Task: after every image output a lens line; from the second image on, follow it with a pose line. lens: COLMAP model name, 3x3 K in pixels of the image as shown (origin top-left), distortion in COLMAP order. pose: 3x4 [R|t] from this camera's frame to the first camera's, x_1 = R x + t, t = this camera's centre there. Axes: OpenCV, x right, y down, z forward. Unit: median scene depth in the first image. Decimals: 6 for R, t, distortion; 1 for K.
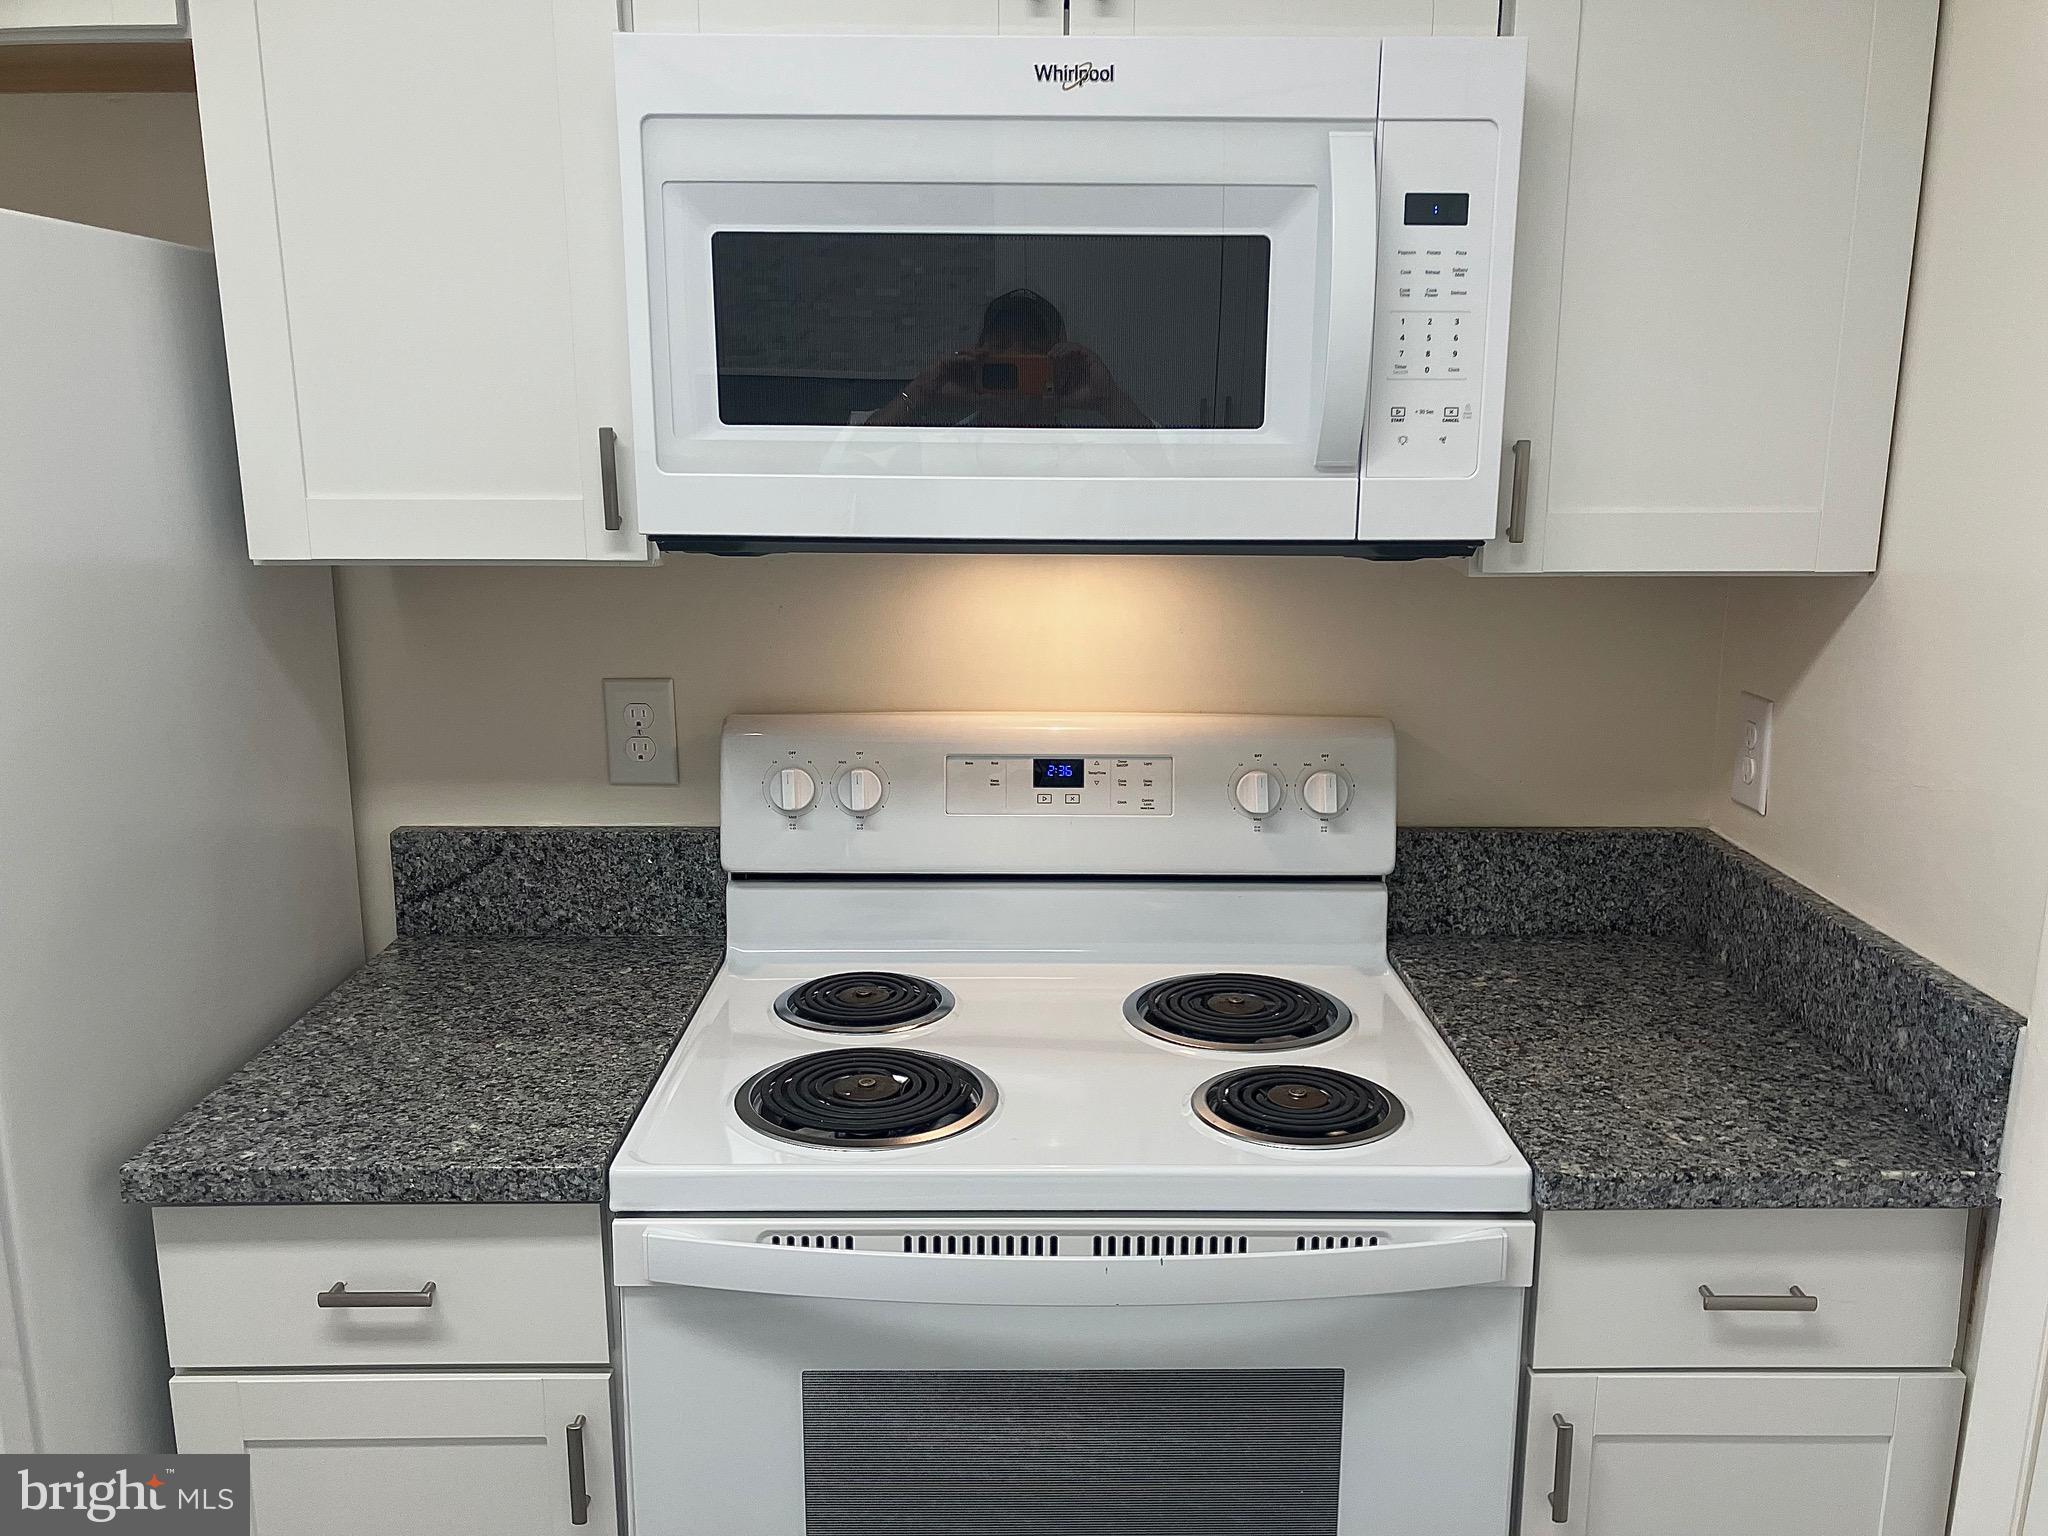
lens RADIAL K [[1671.3, 0, 1034.1], [0, 1671.3, 766.9], [0, 0, 1]] dist [0.036856, -0.056229]
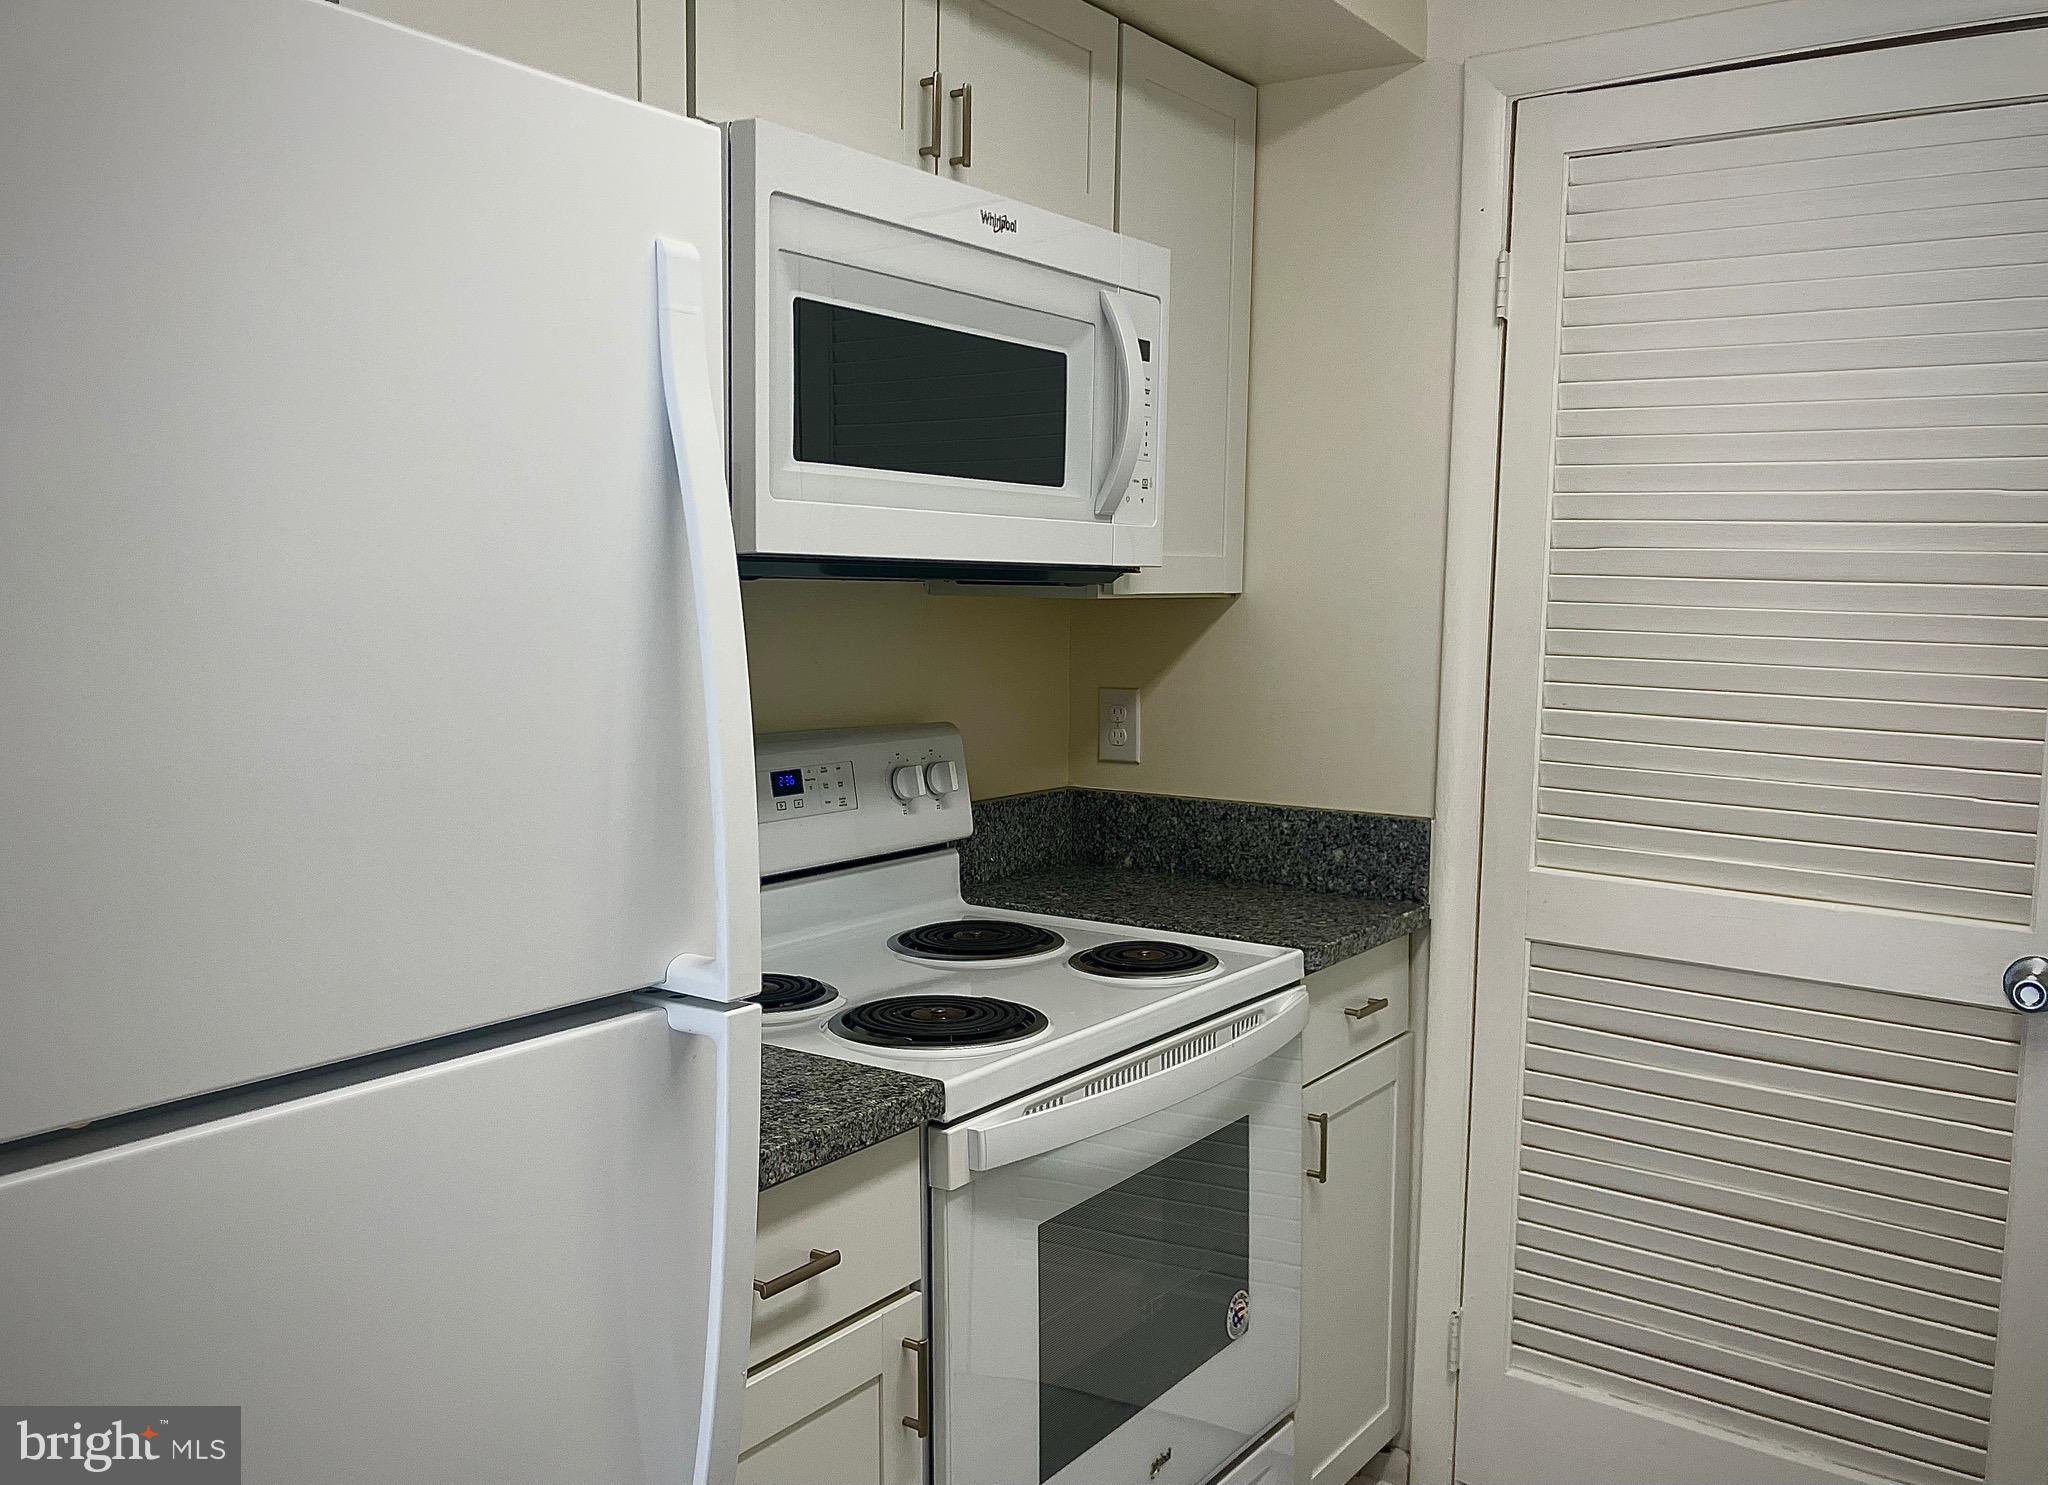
lens RADIAL K [[1681.4, 0, 1020.1], [0, 1681.4, 743.1], [0, 0, 1]] dist [0.045191, -0.070625]
pose [[0.589844, -0.072426, 0.804262, -1.043752], [0.161605, 0.986409, -0.029693, 0.047073], [-0.791181, 0.147487, 0.593532, 0.220021]]
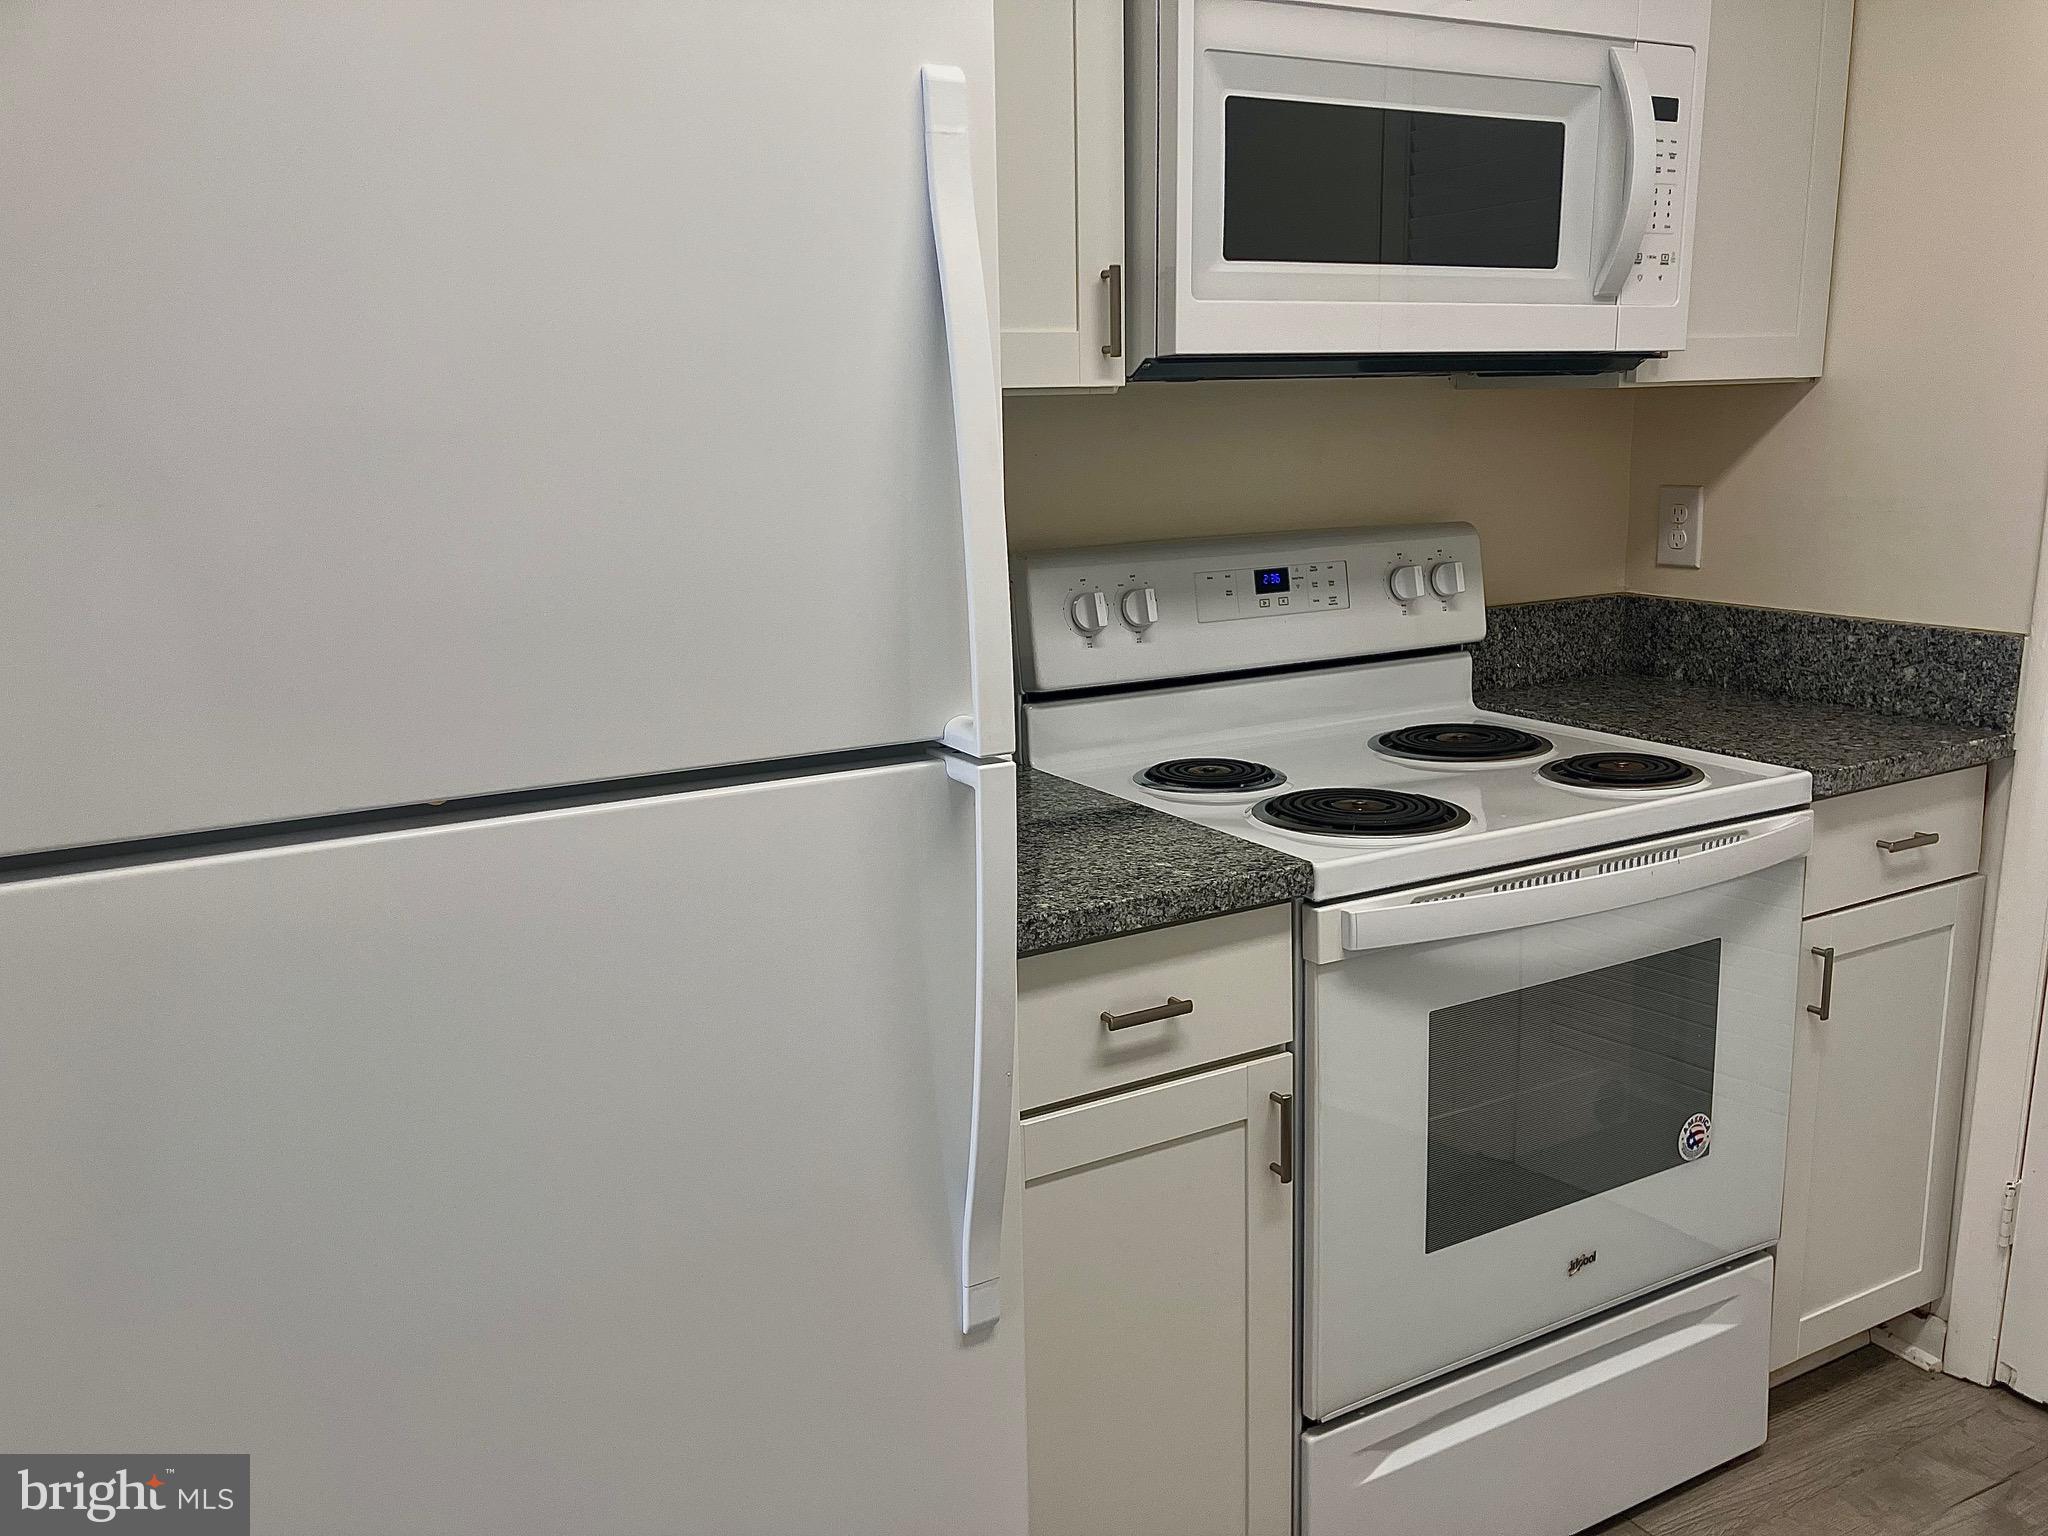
lens RADIAL K [[1671.3, 0, 1019.3], [0, 1671.3, 767.1], [0, 0, 1]] dist [0.036856, -0.056229]
pose [[0.875068, -0.124893, 0.467608, -0.915203], [0.124362, 0.991716, 0.032151, 0.095578], [-0.467750, 0.030018, 0.883351, 0.030077]]
